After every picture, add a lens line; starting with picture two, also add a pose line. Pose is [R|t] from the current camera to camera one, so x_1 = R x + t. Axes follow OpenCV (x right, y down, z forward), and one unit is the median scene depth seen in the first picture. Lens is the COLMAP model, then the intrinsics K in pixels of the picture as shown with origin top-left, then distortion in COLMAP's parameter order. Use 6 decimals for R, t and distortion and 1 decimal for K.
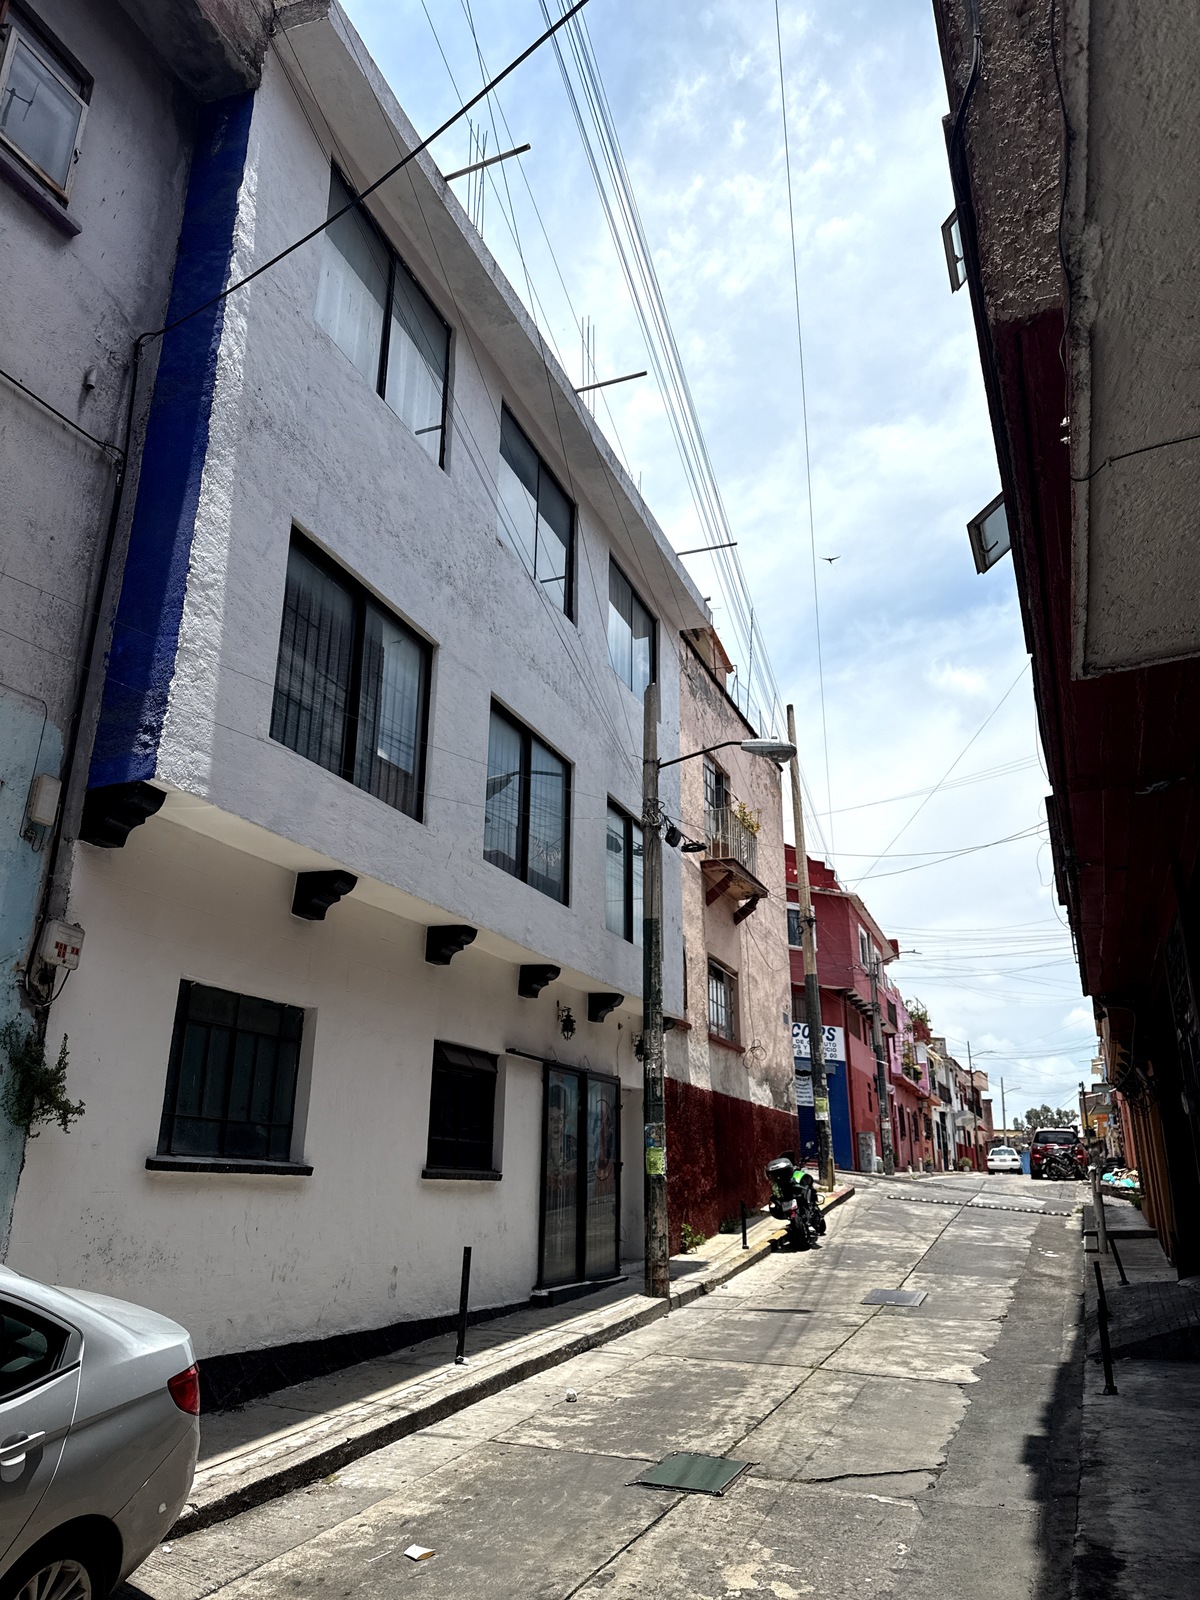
lens RADIAL K [[1121.5, 0, 600.0], [0, 1121.5, 800.0], [0, 0, 1]] dist [0.047376, -0.064129]
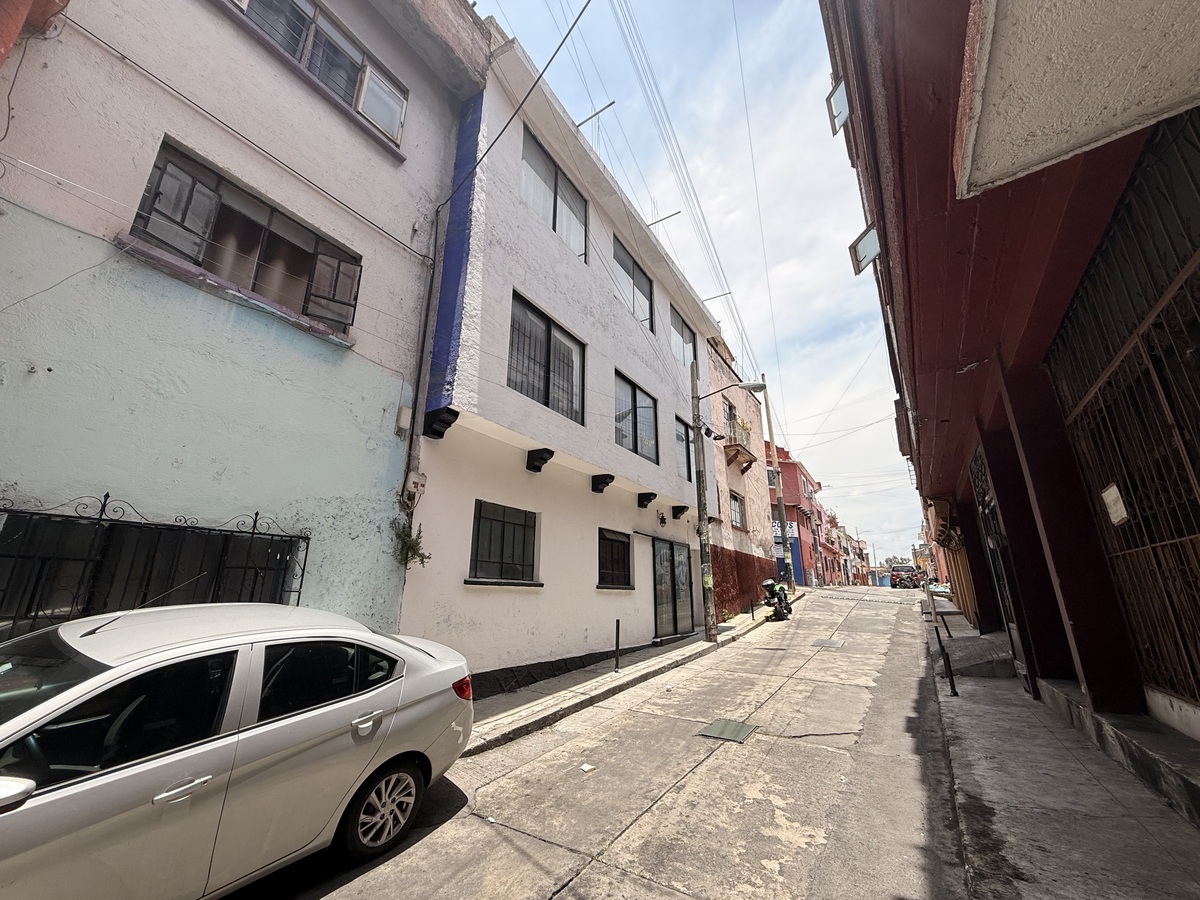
lens RADIAL K [[477.5, 0, 600.0], [0, 477.5, 450.0], [0, 0, 1]] dist [-0.000812, -0.000061]
pose [[0.983783, -0.060651, -0.168798, 0.025889], [0.066480, 0.997363, 0.029095, 0.048456], [0.166589, -0.039845, 0.985221, 0.119555]]
